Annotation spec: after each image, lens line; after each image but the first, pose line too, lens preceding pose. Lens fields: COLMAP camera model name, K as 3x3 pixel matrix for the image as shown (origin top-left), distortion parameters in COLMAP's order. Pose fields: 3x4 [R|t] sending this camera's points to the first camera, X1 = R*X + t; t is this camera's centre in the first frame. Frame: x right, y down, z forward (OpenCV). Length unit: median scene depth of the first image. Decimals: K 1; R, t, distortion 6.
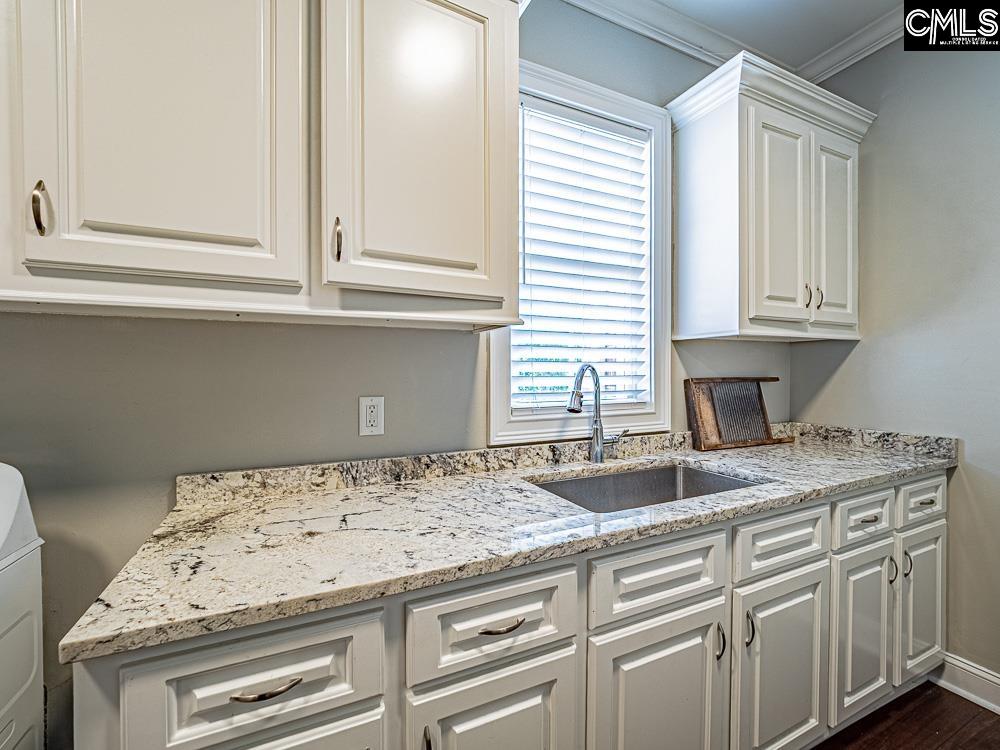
lens RADIAL K [[452.4, 0, 500.0], [0, 452.4, 375.0], [0, 0, 1]] dist [-0.000054, -0.000268]
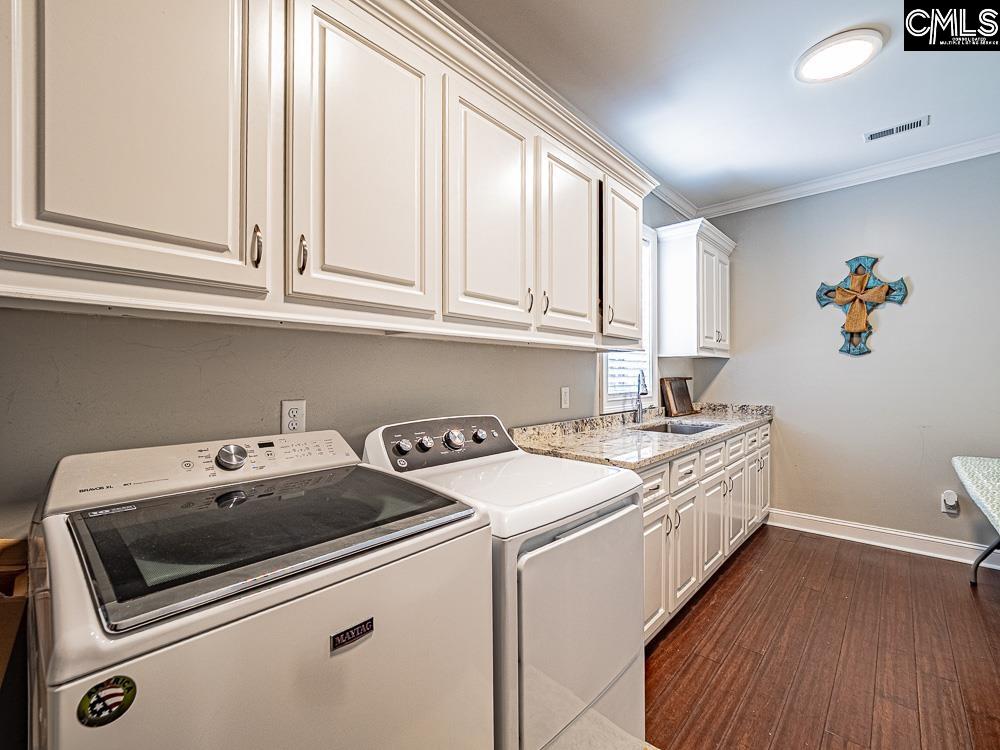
lens RADIAL K [[442.9, 0, 500.0], [0, 442.9, 375.0], [0, 0, 1]] dist [-0.001194, -0.000537]
pose [[0.931004, -0.000433, 0.365009, -0.951418], [0.003766, 0.999957, -0.008421, 0.008771], [-0.364990, 0.009214, 0.930966, -0.473260]]
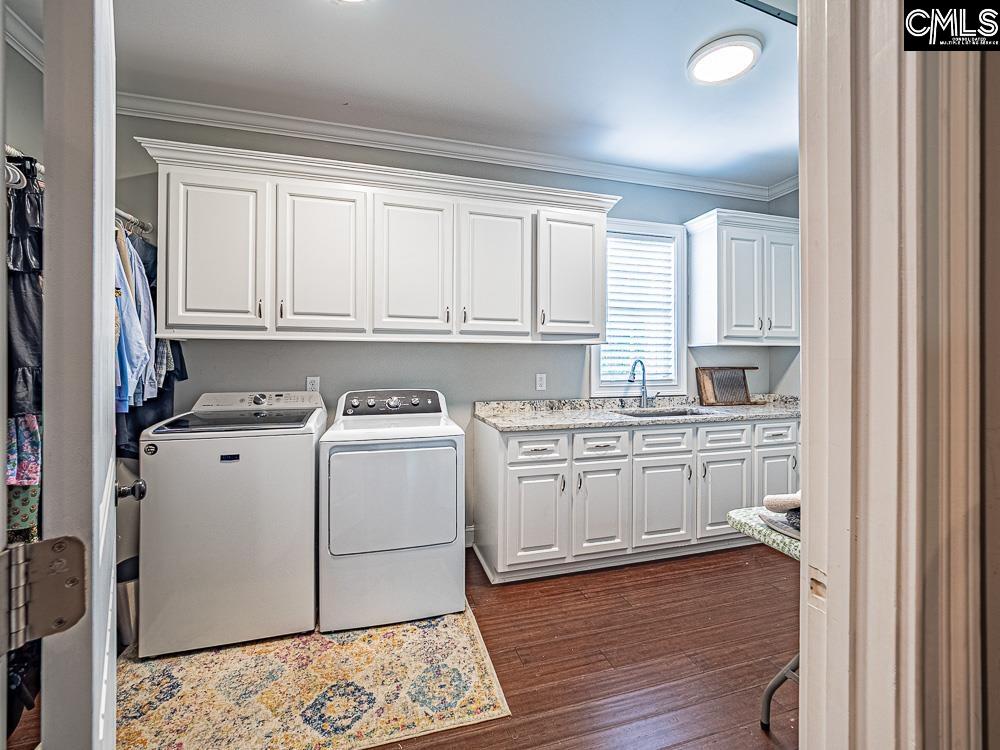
lens RADIAL K [[439.1, 0, 499.6], [0, 439.1, 358.5], [0, 0, 1]] dist [-0.000331, -0.000514]
pose [[0.986091, 0.001833, -0.166197, -0.093454], [-0.004506, 0.999866, -0.015706, 0.004272], [0.166146, 0.016237, 0.985967, -1.019938]]
